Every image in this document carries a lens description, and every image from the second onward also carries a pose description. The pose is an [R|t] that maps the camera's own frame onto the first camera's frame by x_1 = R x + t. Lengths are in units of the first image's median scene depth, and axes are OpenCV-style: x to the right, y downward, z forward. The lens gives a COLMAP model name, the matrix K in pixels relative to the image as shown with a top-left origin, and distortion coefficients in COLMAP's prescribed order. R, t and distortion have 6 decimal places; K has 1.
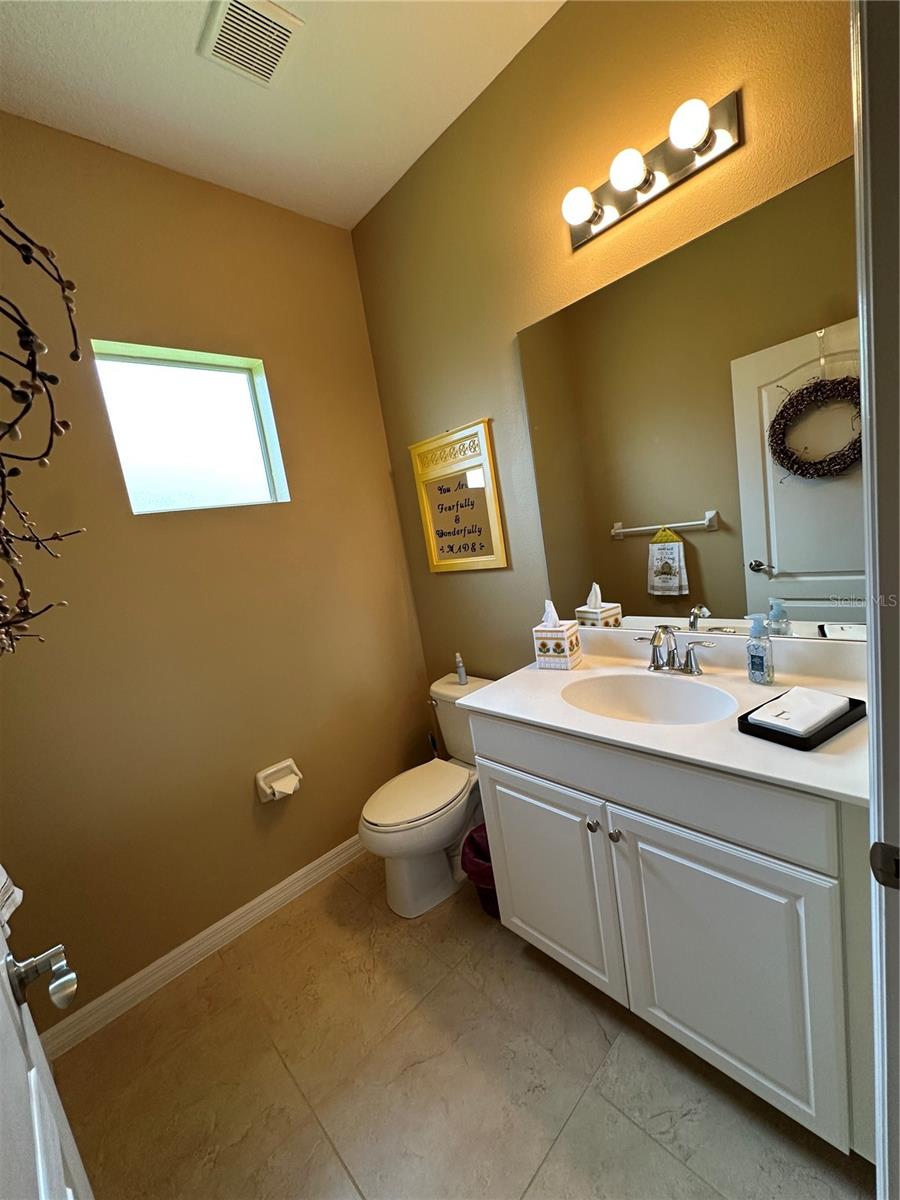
lens RADIAL K [[477.5, 0, 454.3], [0, 477.5, 601.5], [0, 0, 1]] dist [-0.002776, 0.000264]
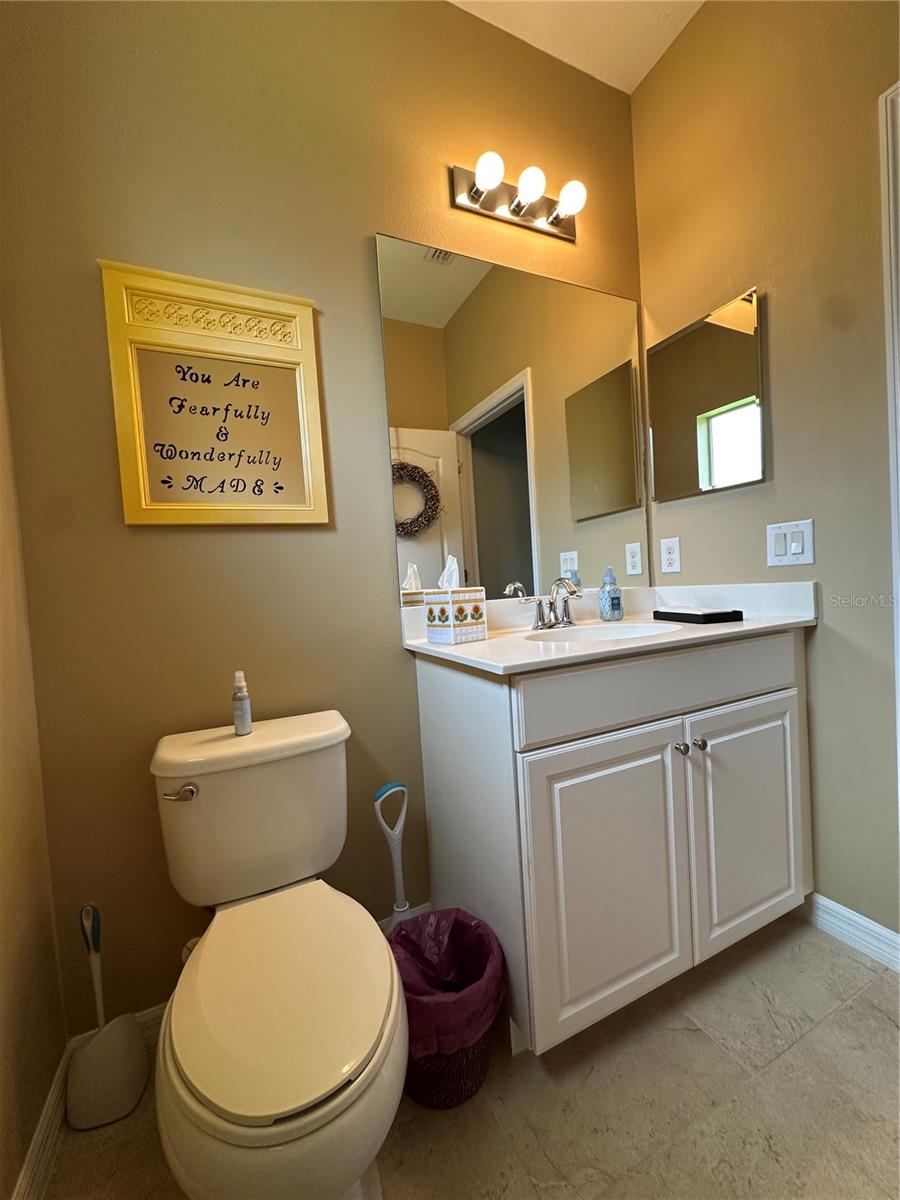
lens RADIAL K [[477.5, 0, 452.0], [0, 477.5, 599.6], [0, 0, 1]] dist [-0.002776, 0.000264]
pose [[0.311497, 0.106609, 0.944248, -0.464924], [0.156636, 0.974333, -0.161678, 0.168631], [-0.937249, 0.198265, 0.286803, 0.685393]]
